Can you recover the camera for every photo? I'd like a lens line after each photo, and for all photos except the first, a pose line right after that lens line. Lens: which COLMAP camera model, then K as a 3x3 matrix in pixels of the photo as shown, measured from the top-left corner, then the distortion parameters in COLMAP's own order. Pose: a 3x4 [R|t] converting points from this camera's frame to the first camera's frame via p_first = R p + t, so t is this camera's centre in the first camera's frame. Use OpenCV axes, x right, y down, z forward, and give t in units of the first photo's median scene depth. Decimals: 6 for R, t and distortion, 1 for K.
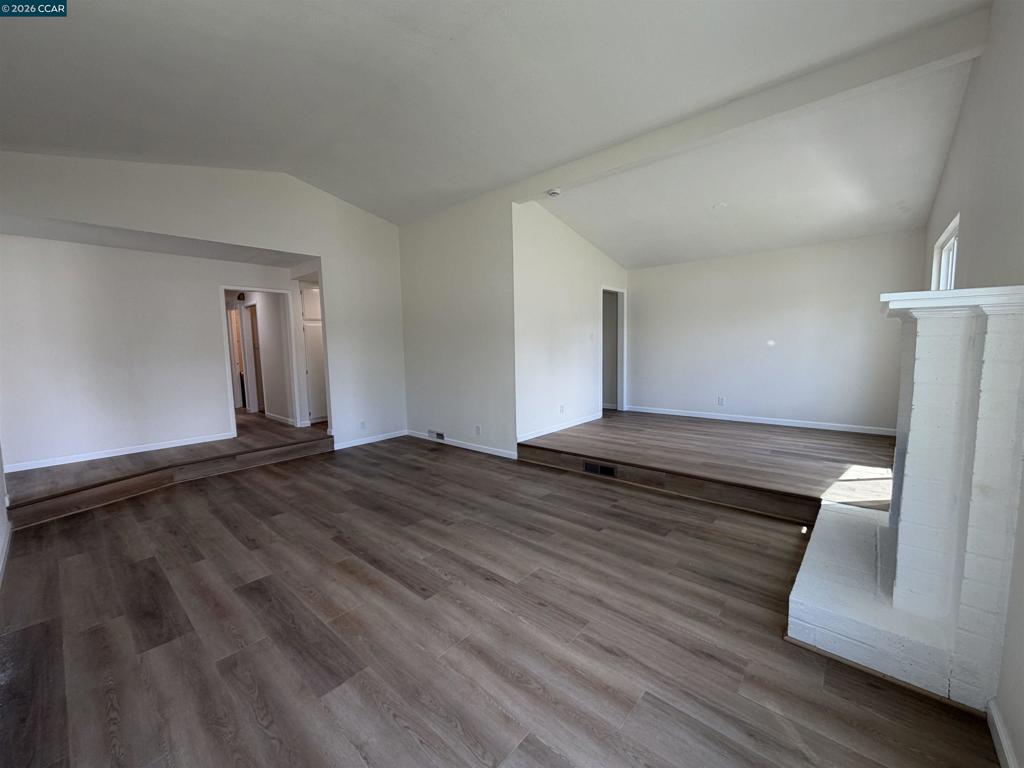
lens RADIAL K [[410.3, 0, 514.7], [0, 410.3, 382.4], [0, 0, 1]] dist [-0.000171, -0.000024]
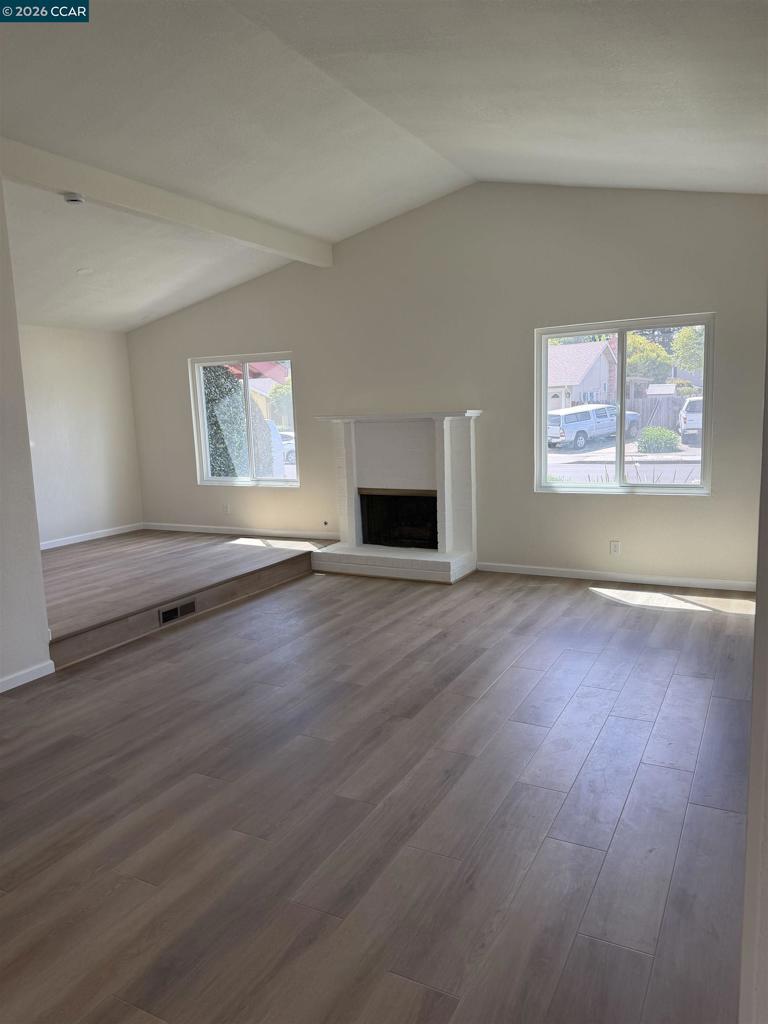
lens RADIAL K [[715.4, 0, 385.2], [0, 715.4, 513.3], [0, 0, 1]] dist [0.045864, -0.069379]
pose [[-0.230527, -0.107603, 0.967098, -1.503404], [0.134571, 0.980791, 0.141205, -0.131033], [-0.963716, 0.162695, -0.211618, 1.186130]]
